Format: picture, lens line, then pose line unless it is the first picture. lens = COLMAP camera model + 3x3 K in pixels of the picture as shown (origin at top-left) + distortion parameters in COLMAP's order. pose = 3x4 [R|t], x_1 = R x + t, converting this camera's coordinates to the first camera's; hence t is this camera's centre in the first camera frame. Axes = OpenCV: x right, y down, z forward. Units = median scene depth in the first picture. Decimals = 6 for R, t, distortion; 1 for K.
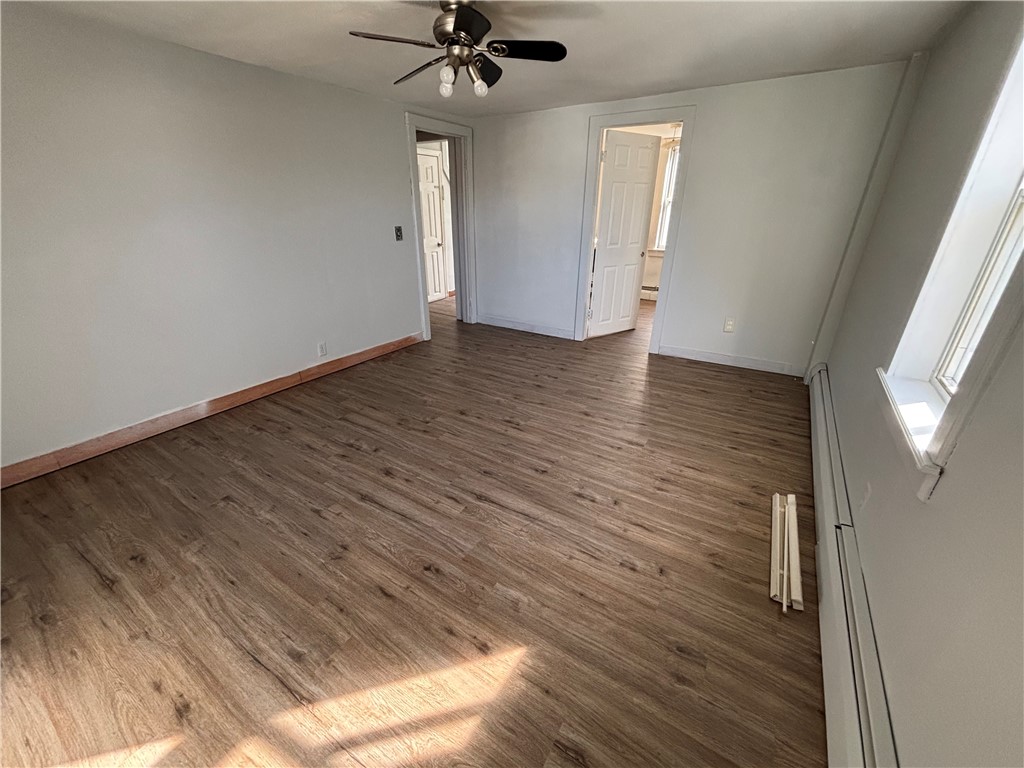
lens RADIAL K [[409.5, 0, 512.7], [0, 409.5, 384.3], [0, 0, 1]] dist [0.001632, -0.000023]
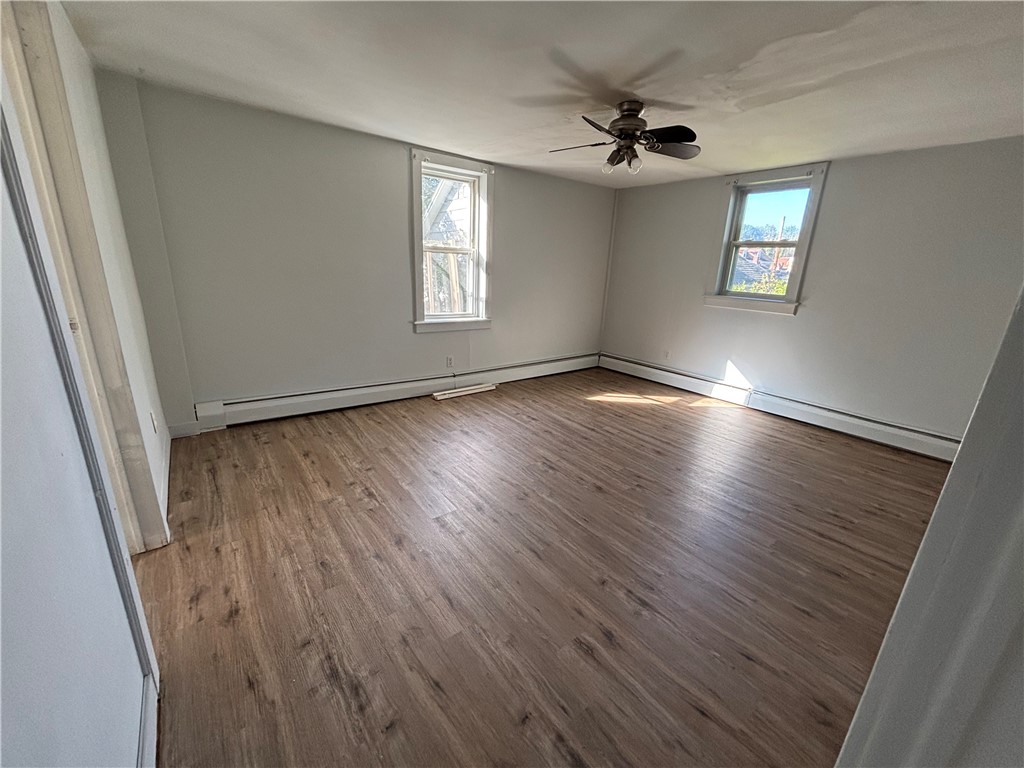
lens RADIAL K [[409.5, 0, 513.4], [0, 409.5, 383.6], [0, 0, 1]] dist [0.001632, -0.000023]
pose [[-0.937118, -0.144057, 0.317896, -0.222571], [0.091480, 0.777612, 0.622054, -0.737439], [-0.336811, 0.612019, -0.715535, 1.746049]]
